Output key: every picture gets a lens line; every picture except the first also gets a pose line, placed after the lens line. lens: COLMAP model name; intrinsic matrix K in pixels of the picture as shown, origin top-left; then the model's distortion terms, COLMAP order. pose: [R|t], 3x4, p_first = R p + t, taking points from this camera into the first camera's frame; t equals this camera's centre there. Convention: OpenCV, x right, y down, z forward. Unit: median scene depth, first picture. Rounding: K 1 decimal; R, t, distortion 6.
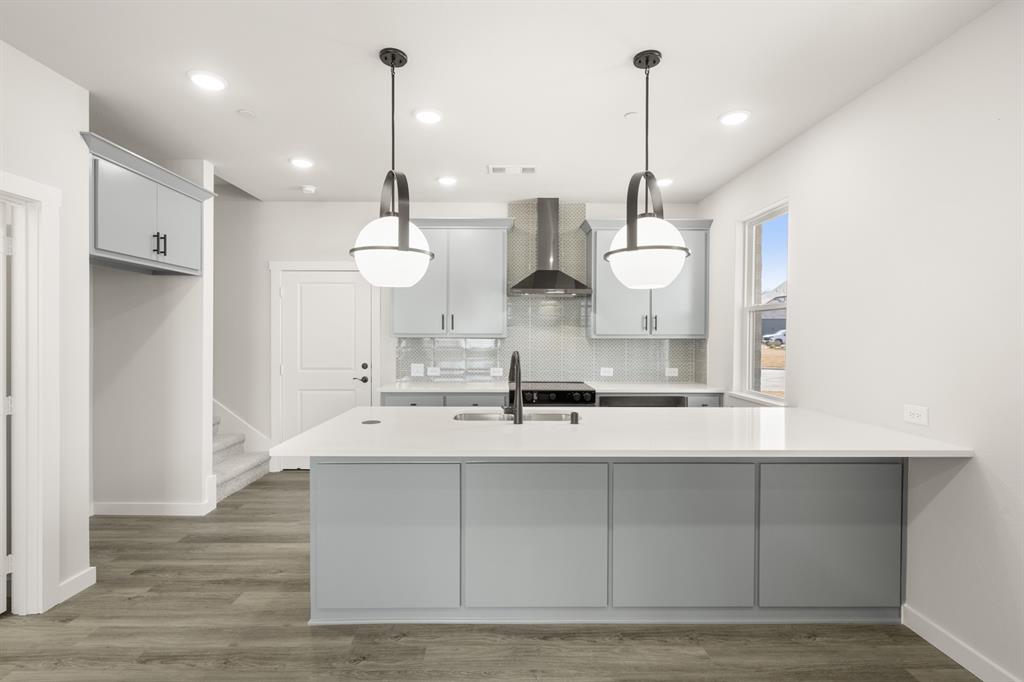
lens RADIAL K [[459.2, 0, 517.6], [0, 459.2, 342.6], [0, 0, 1]] dist [0.000461, -0.000408]
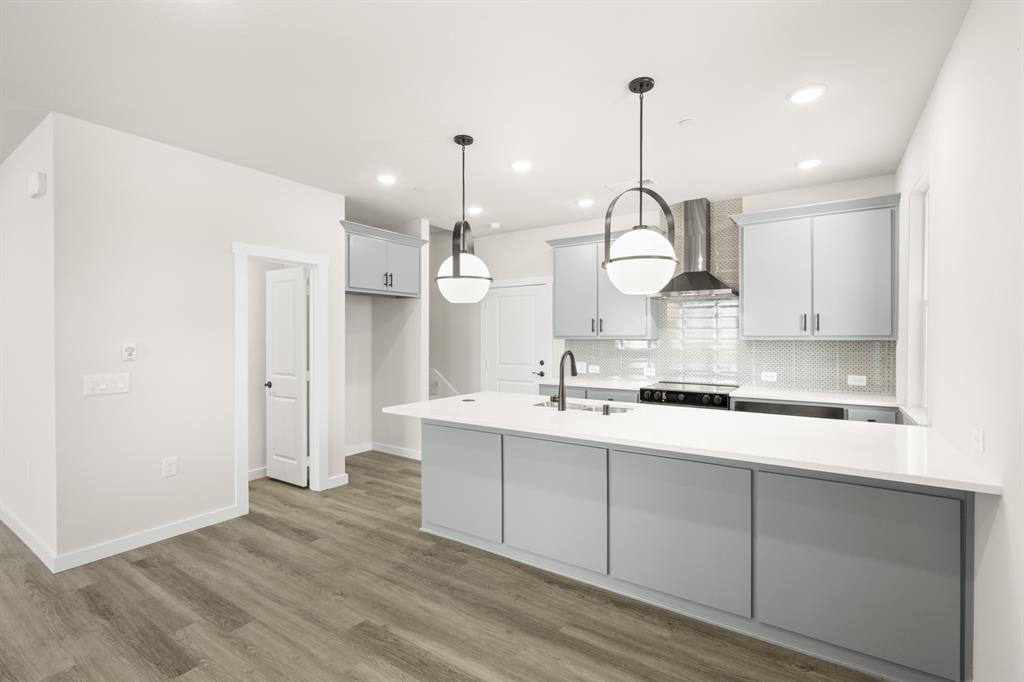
lens RADIAL K [[459.2, 0, 538.2], [0, 459.2, 346.8], [0, 0, 1]] dist [0.000461, -0.000408]
pose [[0.837593, 0.007228, -0.546247, 0.541388], [-0.005712, 0.999974, 0.004474, 0.004794], [0.546265, -0.000627, 0.837612, -0.036273]]
